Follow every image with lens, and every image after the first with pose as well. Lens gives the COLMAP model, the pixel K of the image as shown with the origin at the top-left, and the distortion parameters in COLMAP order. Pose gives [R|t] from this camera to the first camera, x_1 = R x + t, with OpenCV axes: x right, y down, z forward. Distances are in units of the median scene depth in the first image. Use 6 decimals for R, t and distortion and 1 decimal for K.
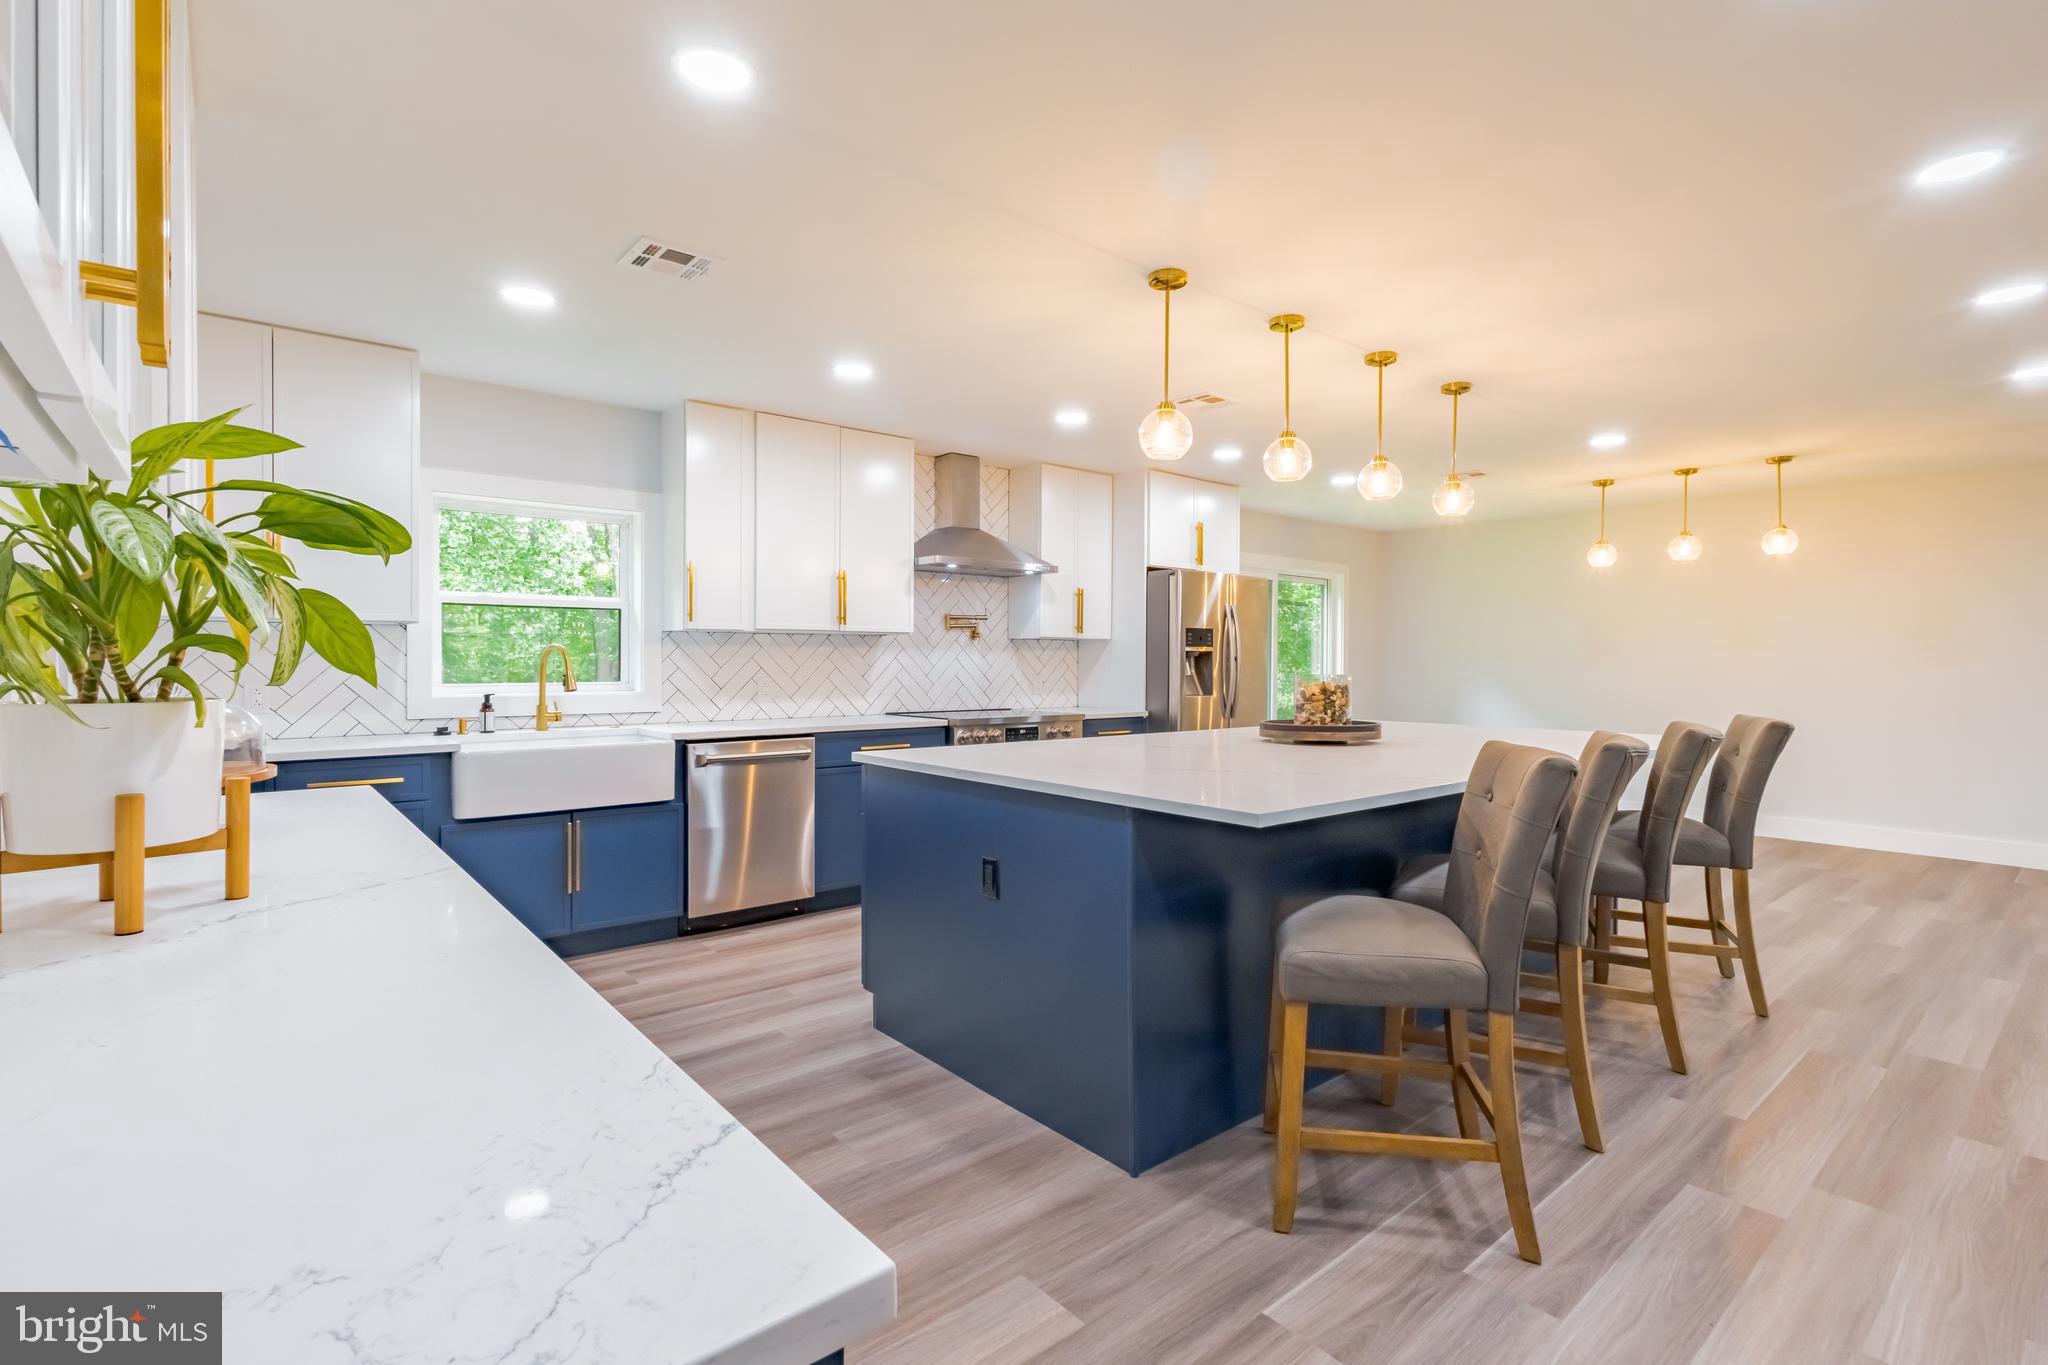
lens RADIAL K [[951.6, 0, 1028.4], [0, 951.6, 676.2], [0, 0, 1]] dist [-0.000628, 0.001522]
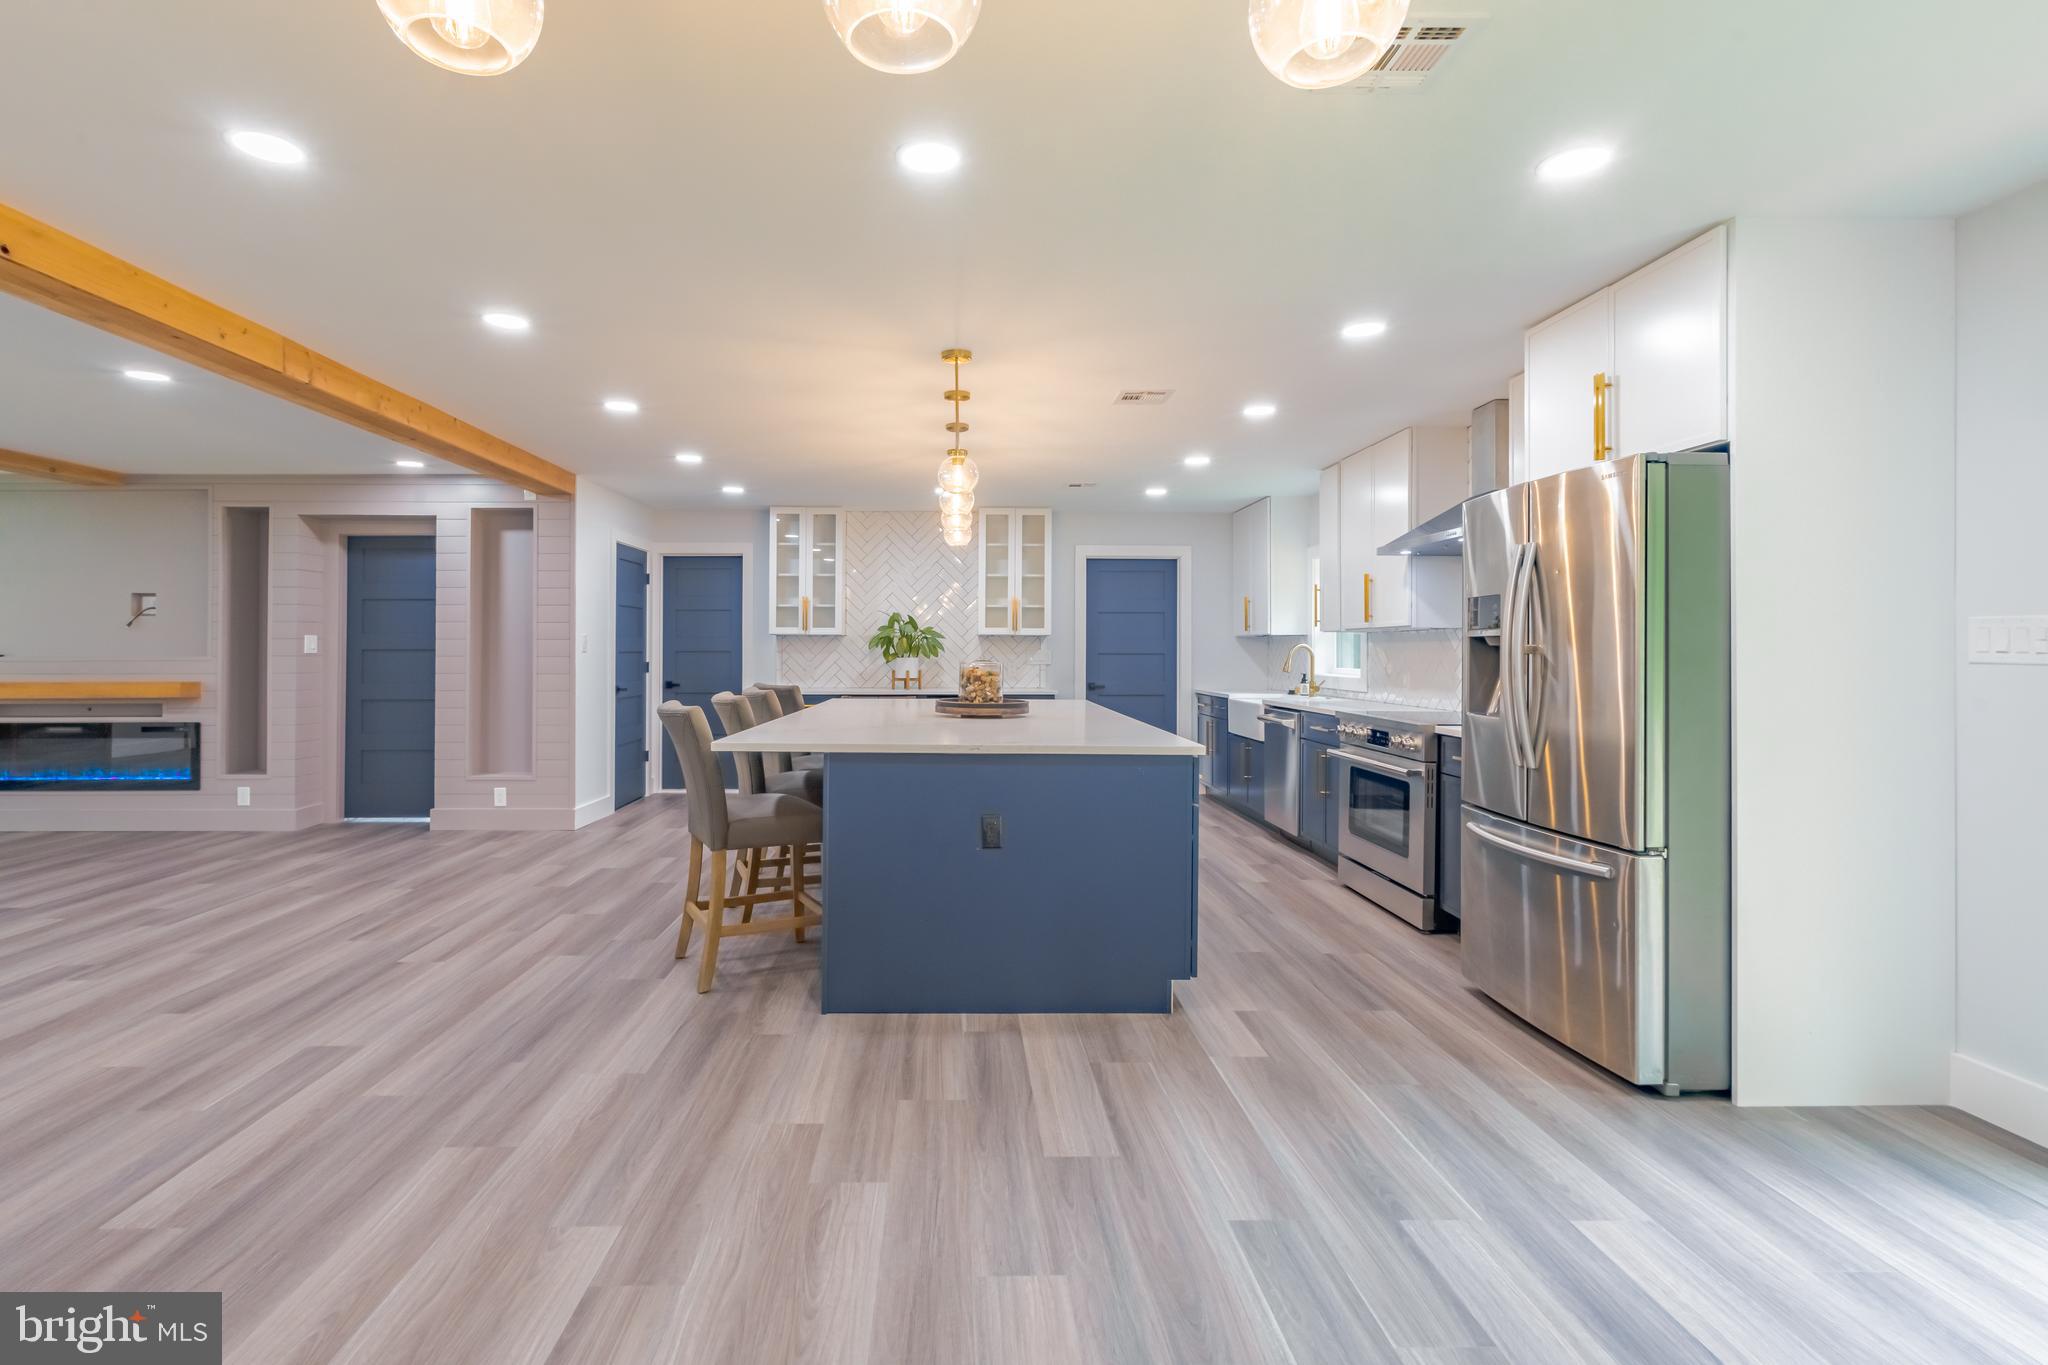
lens RADIAL K [[975.2, 0, 978.8], [0, 975.2, 640.3], [0, 0, 1]] dist [-0.000994, 0.000922]
pose [[-0.623032, -0.015118, -0.782051, 0.945895], [-0.020875, 0.999778, -0.002696, -0.018690], [0.781918, 0.014646, -0.623209, 1.289465]]
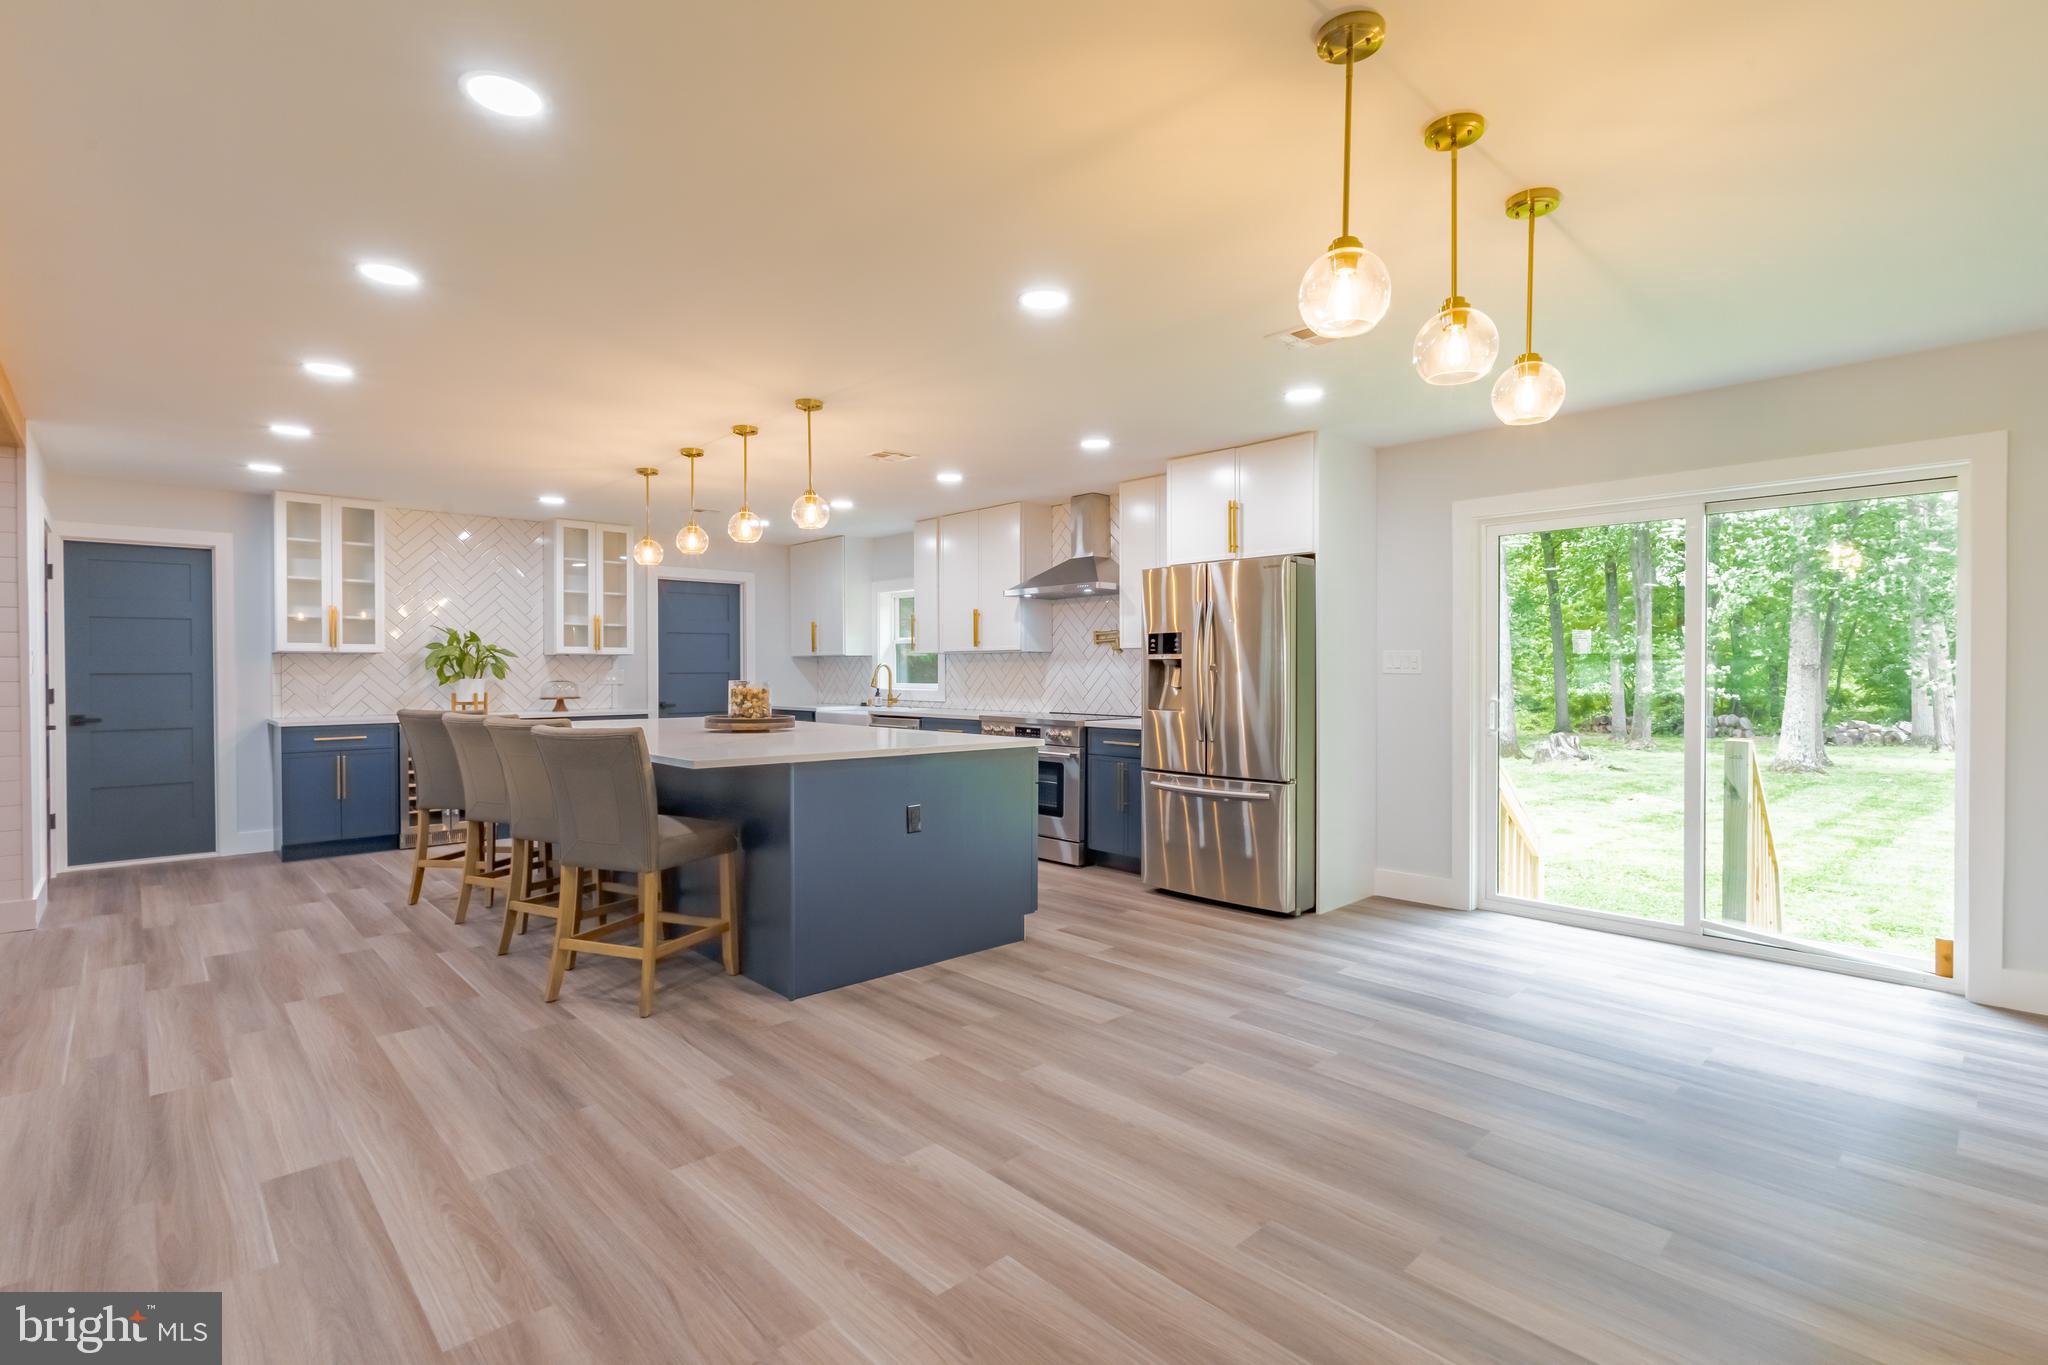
lens RADIAL K [[951.6, 0, 1028.4], [0, 951.6, 676.2], [0, 0, 1]] dist [-0.000628, 0.001522]
pose [[0.060603, 0.001688, -0.998161, 1.200454], [-0.016455, 0.999864, 0.000692, -0.010685], [0.998026, 0.016383, 0.060622, 0.939439]]
